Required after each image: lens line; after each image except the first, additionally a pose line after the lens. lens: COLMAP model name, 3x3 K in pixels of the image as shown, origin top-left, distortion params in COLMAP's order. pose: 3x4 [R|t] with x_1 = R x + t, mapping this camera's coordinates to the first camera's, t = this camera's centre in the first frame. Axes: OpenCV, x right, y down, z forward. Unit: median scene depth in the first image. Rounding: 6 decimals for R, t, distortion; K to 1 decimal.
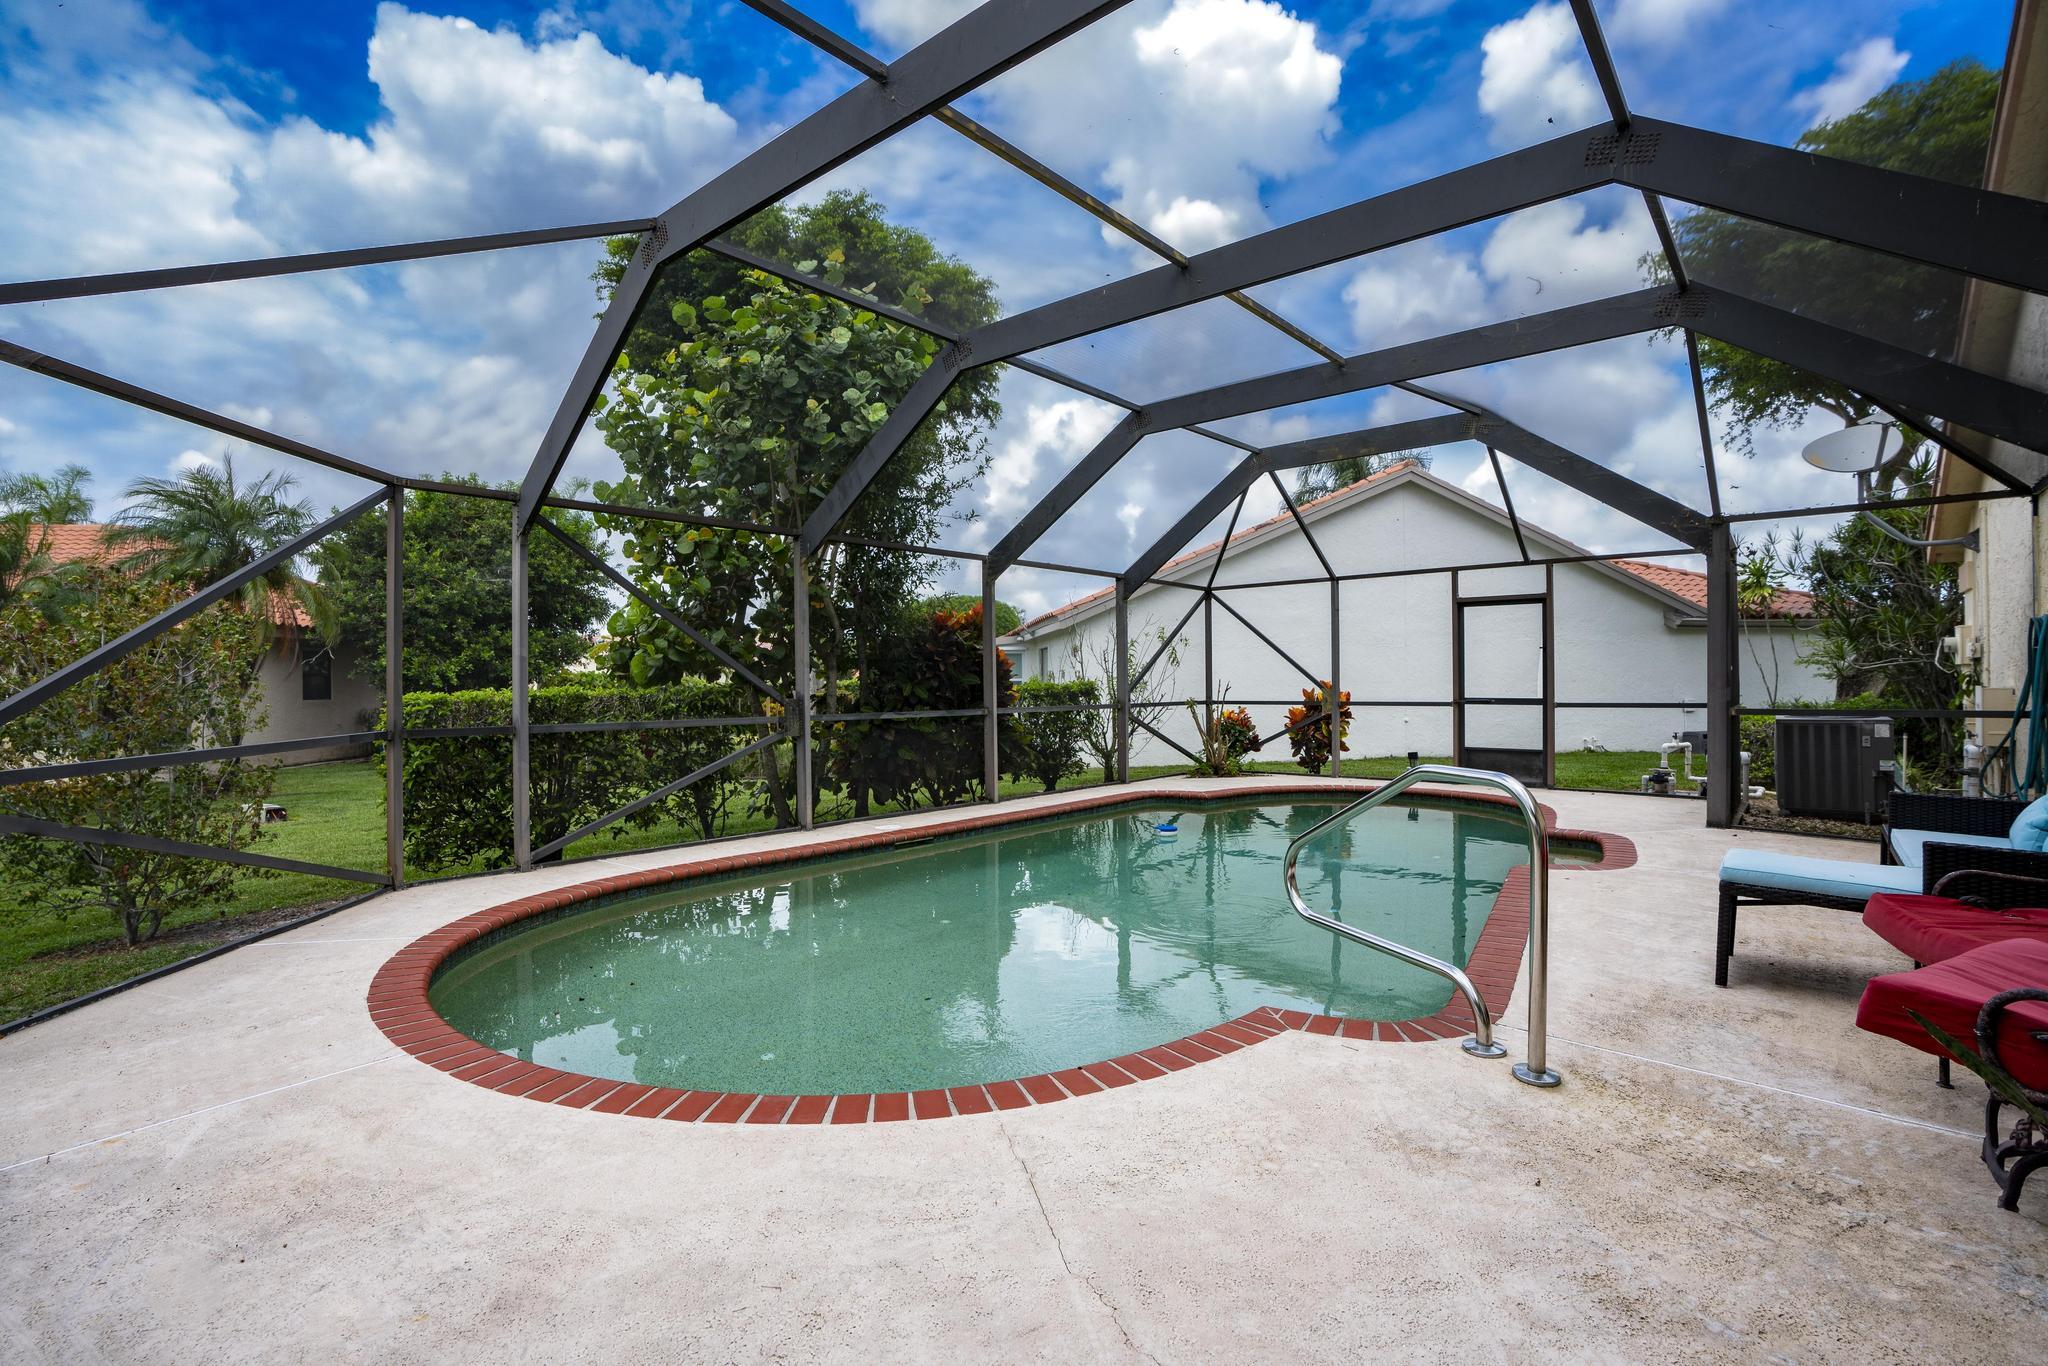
lens RADIAL K [[937.1, 0, 1027.2], [0, 937.1, 690.7], [0, 0, 1]] dist [0.003323, 0.001280]
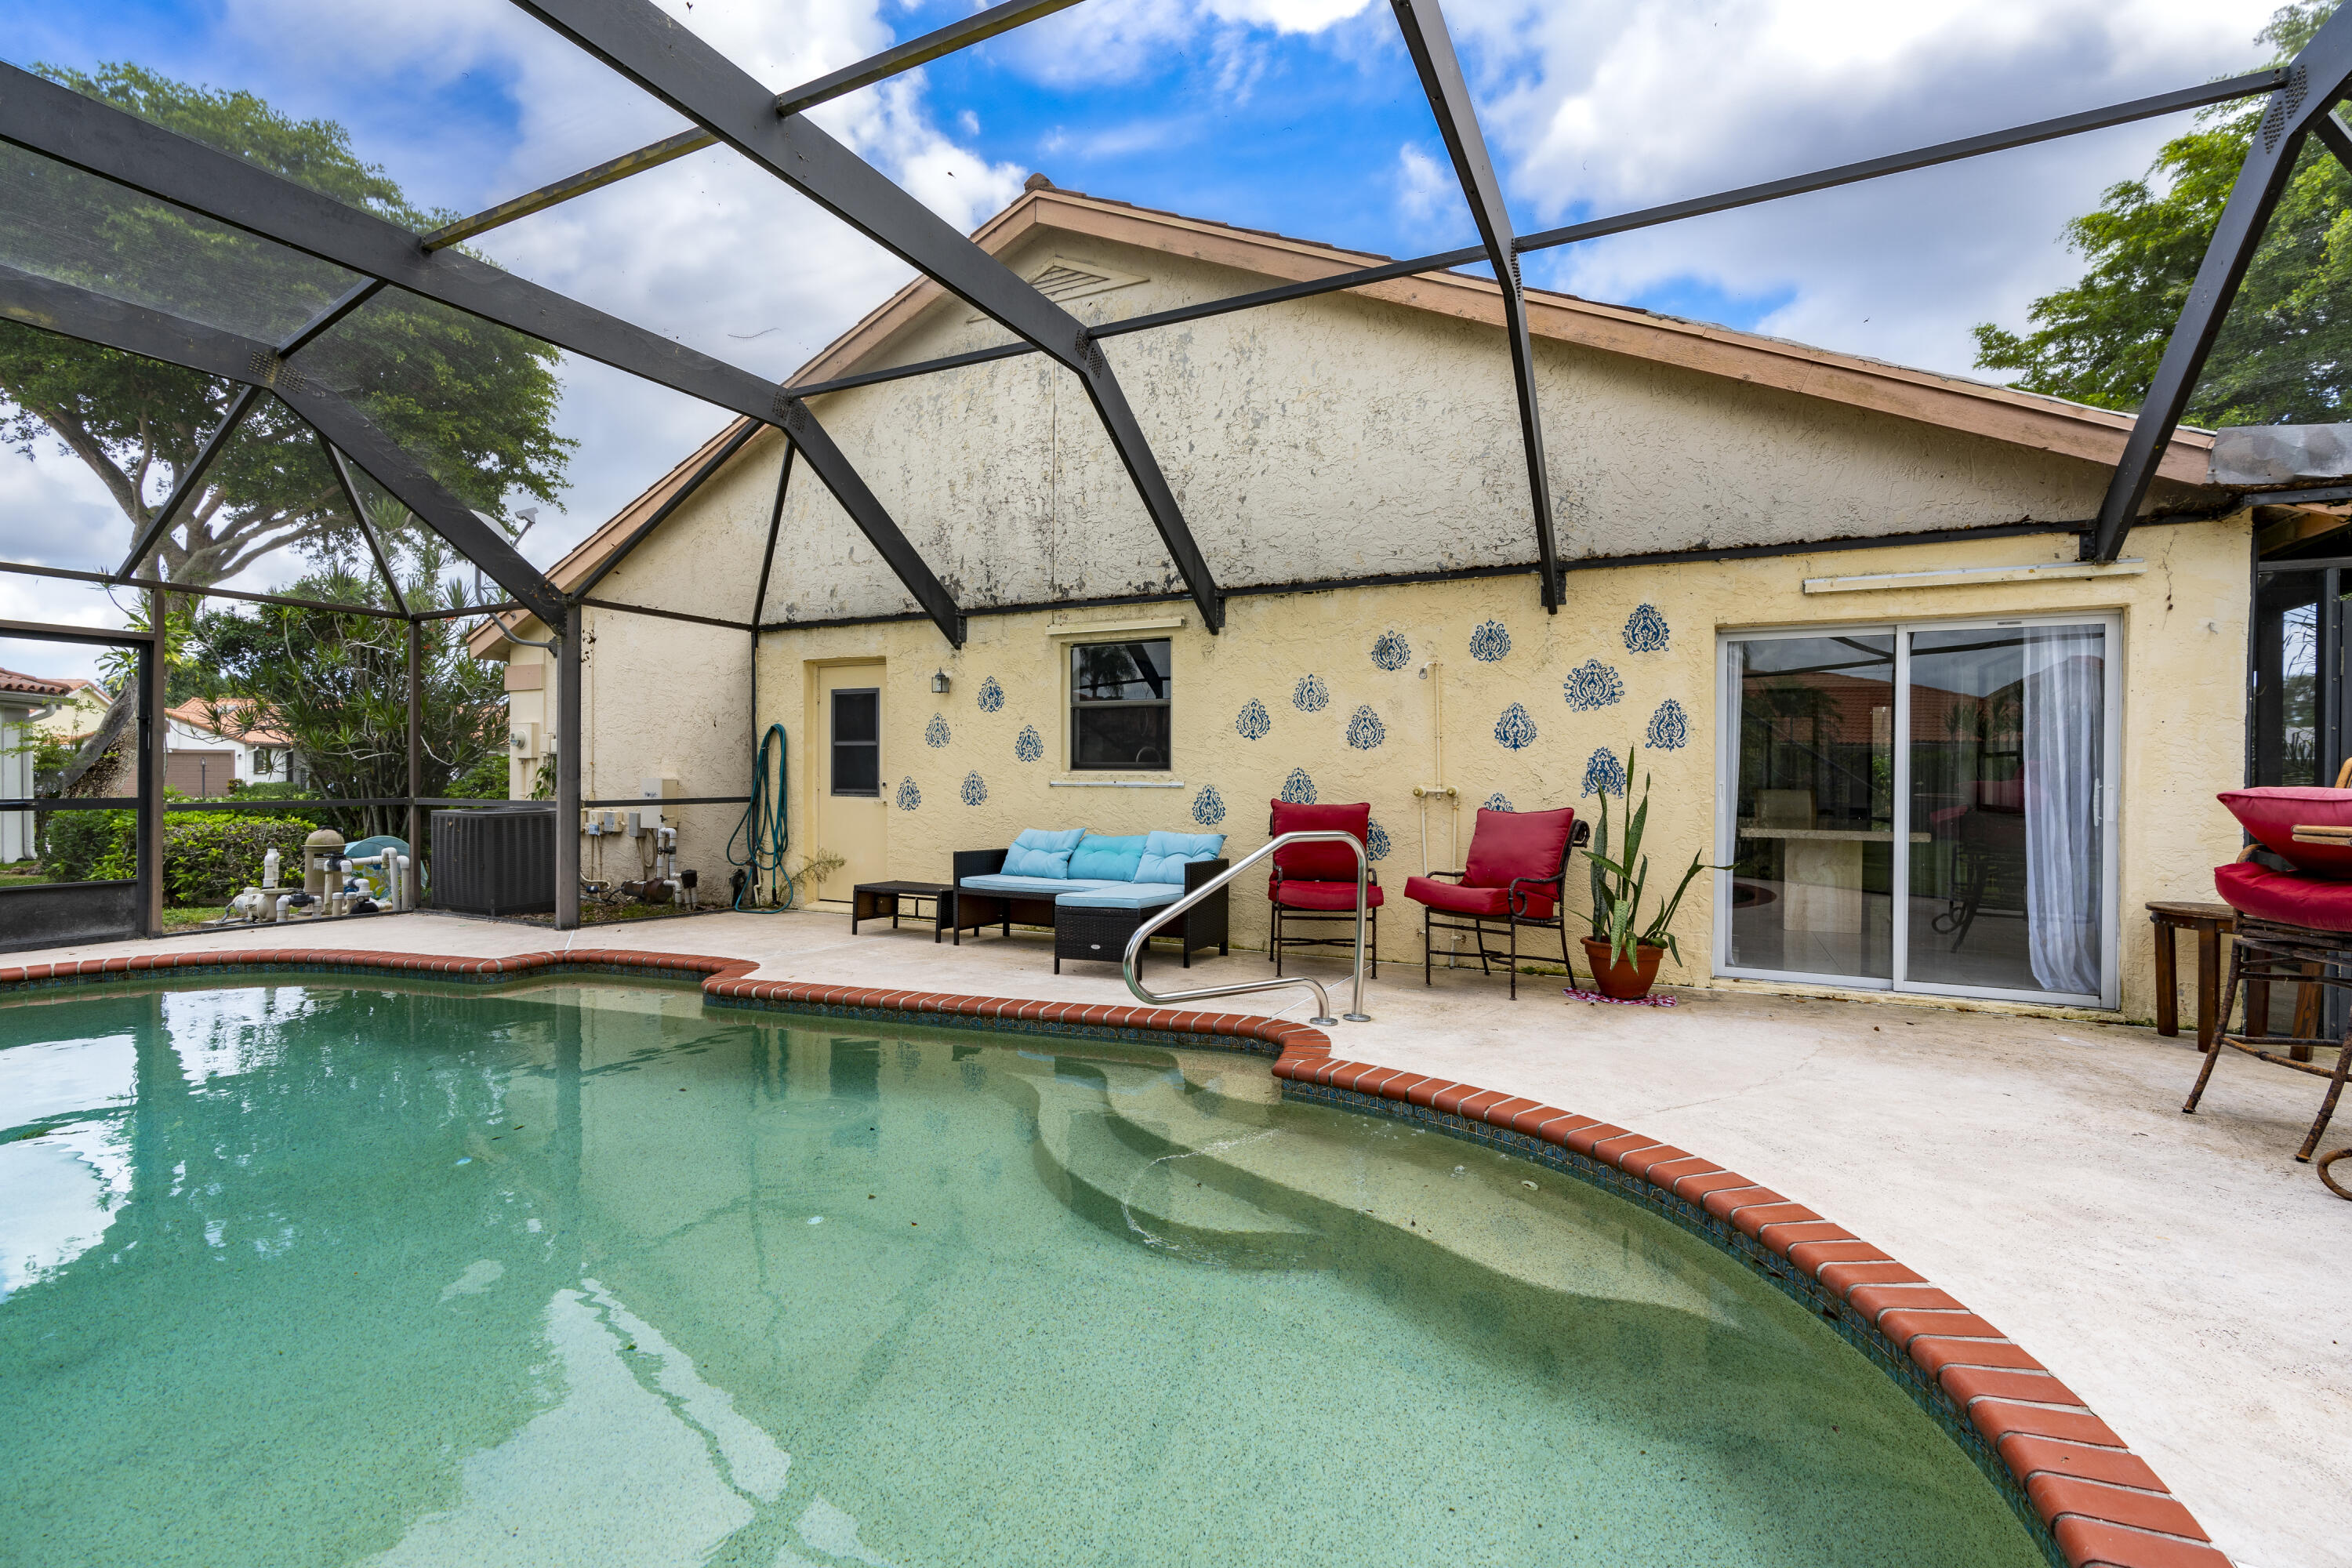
lens RADIAL K [[1076.2, 0, 1175.1], [0, 1076.2, 785.2], [0, 0, 1]] dist [0.003323, 0.001280]
pose [[-0.275074, 0.009805, 0.961373, -1.332673], [-0.002032, 0.999940, -0.010780, 0.046168], [-0.961421, -0.004919, -0.275037, 2.122590]]
